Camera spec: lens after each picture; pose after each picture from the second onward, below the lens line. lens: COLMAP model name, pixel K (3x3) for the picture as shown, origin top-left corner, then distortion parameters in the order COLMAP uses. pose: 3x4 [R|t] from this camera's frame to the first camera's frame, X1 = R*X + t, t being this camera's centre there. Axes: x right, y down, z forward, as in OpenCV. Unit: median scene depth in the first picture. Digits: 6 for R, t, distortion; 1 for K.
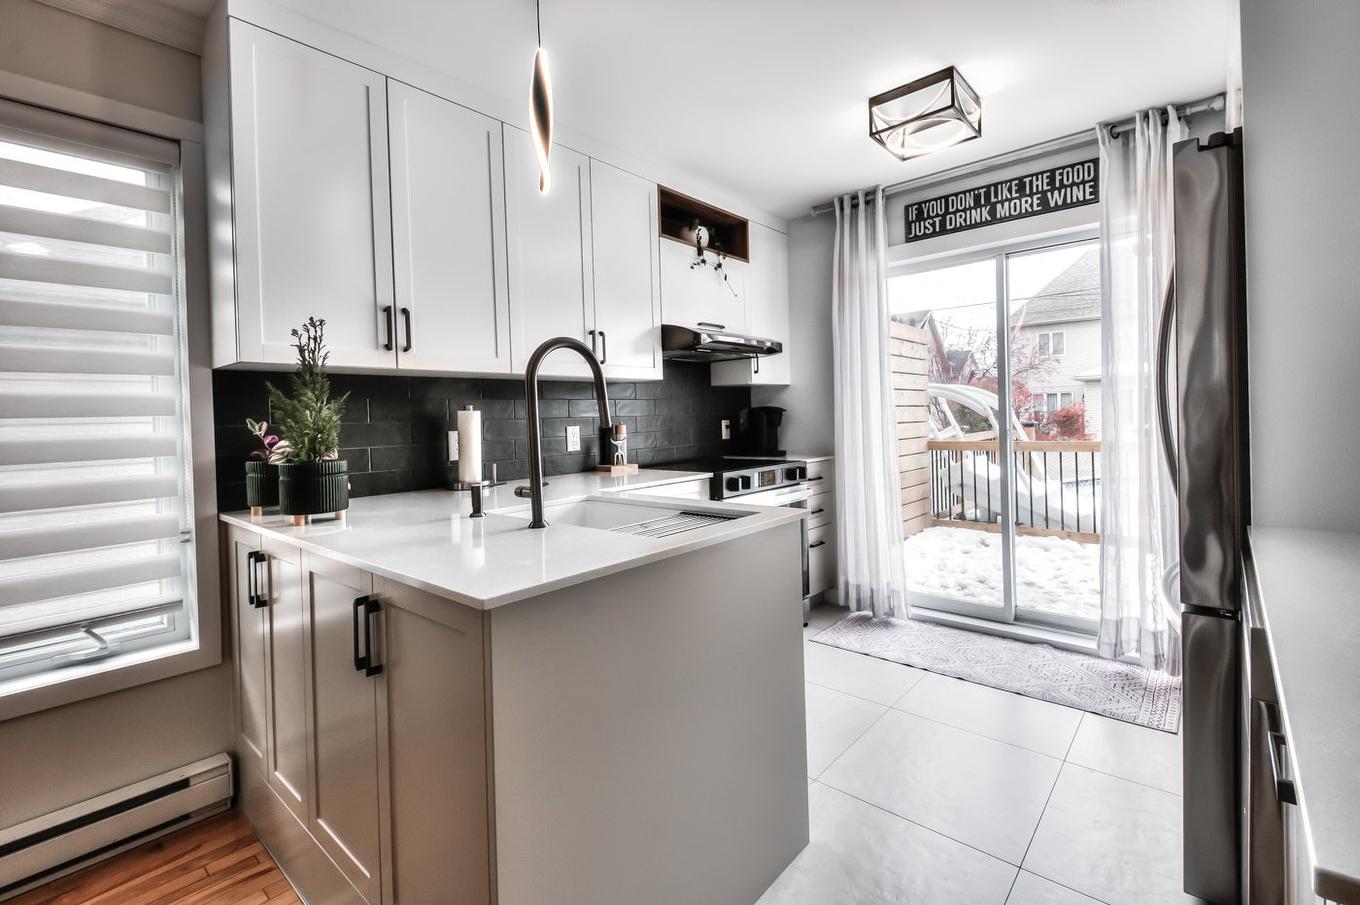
lens RADIAL K [[619.0, 0, 717.5], [0, 619.0, 416.8], [0, 0, 1]] dist [-0.001534, -0.005306]
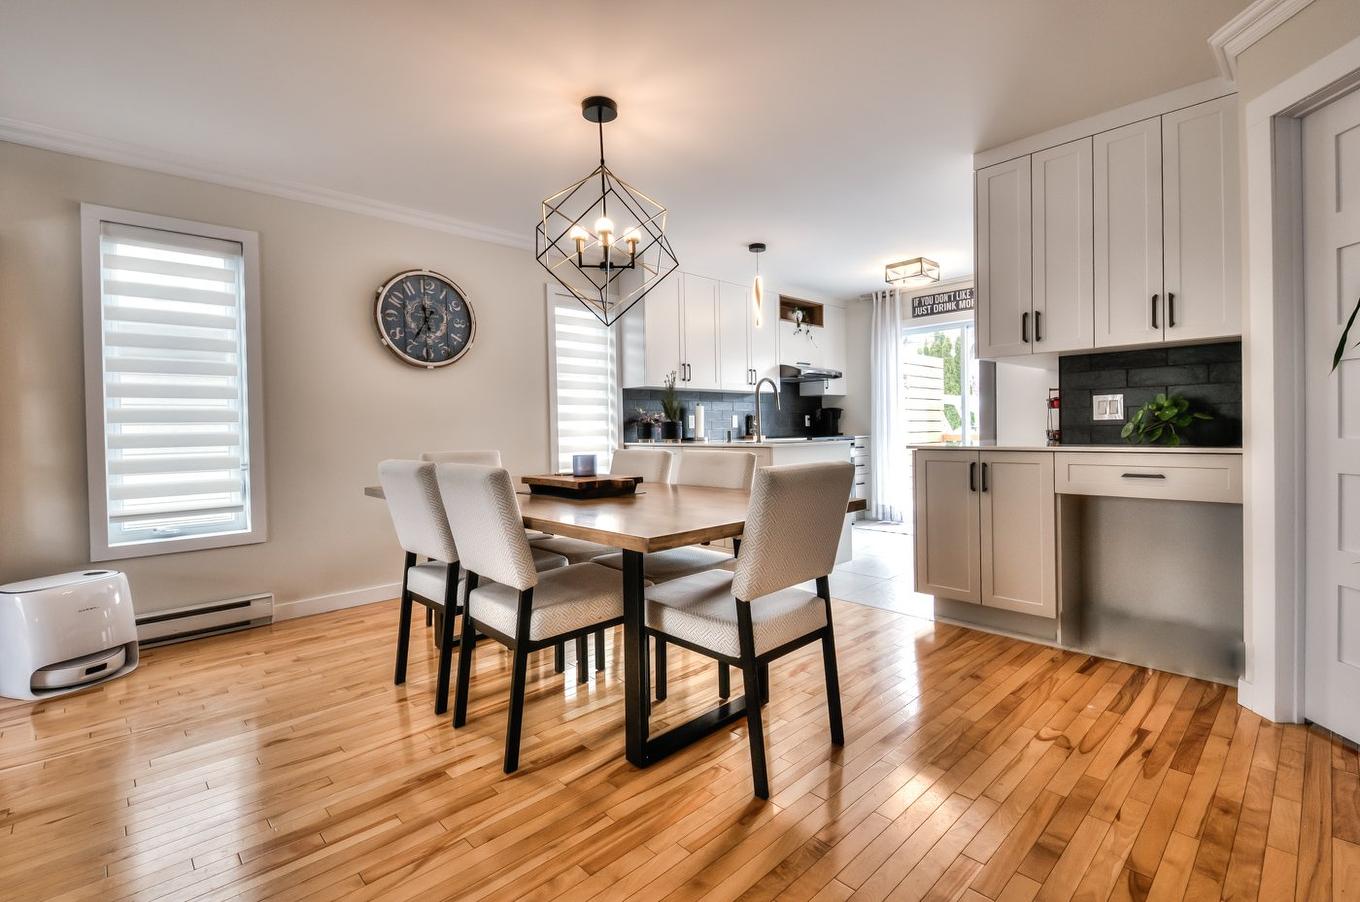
lens RADIAL K [[619.0, 0, 678.6], [0, 619.0, 426.6], [0, 0, 1]] dist [-0.001534, -0.005306]
pose [[0.989872, 0.013676, -0.141305, -0.125115], [-0.013535, 0.999906, 0.001959, 0.048502], [0.141319, -0.000027, 0.989964, -0.979133]]
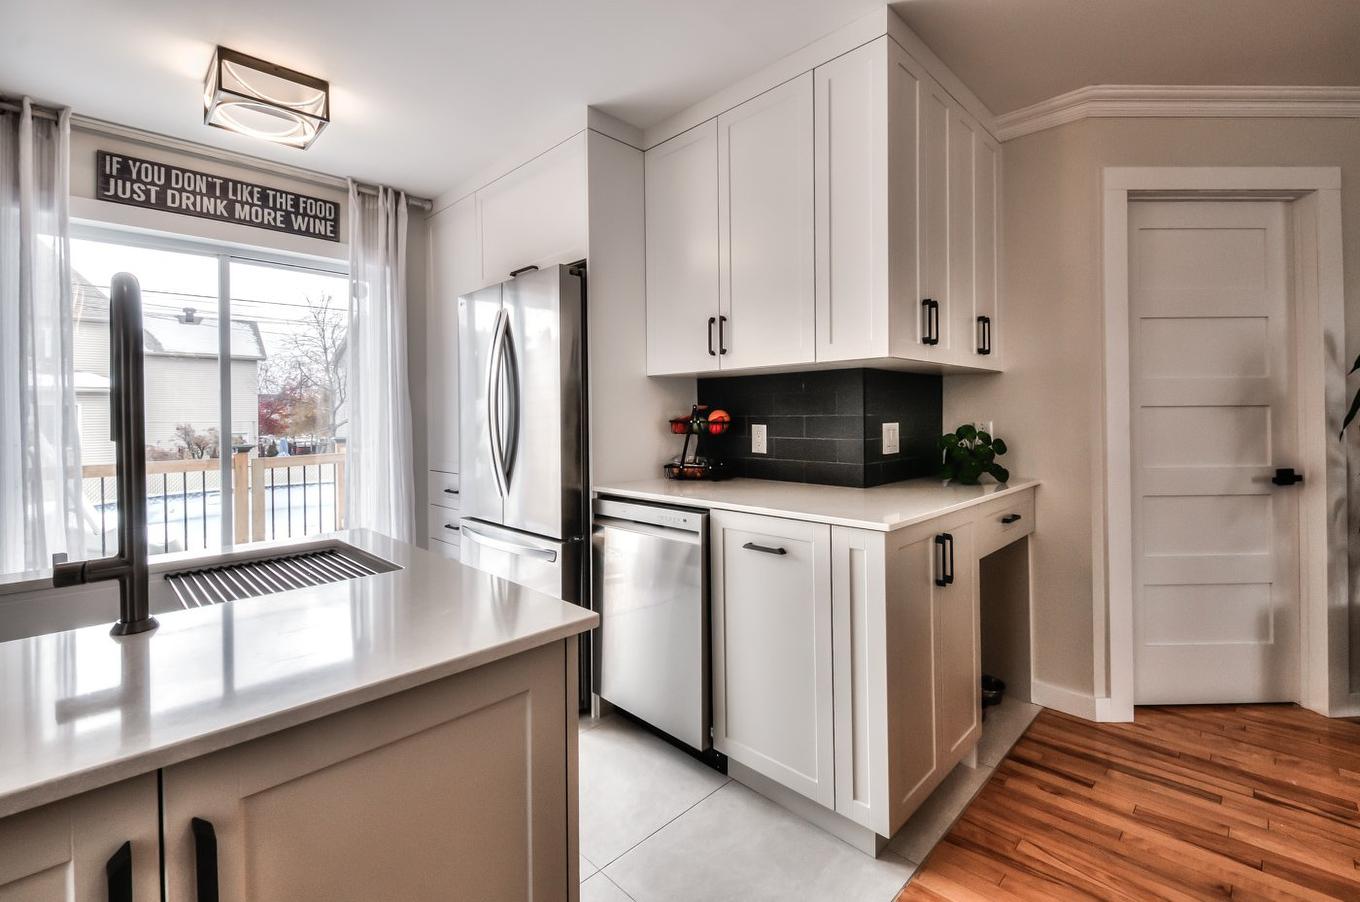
lens RADIAL K [[619.0, 0, 655.4], [0, 619.0, 410.4], [0, 0, 1]] dist [-0.001534, -0.005306]
pose [[0.105782, 0.037226, 0.993692, -0.395388], [-0.001875, 0.999305, -0.037237, 0.006426], [-0.994388, 0.002076, 0.105779, 0.257208]]
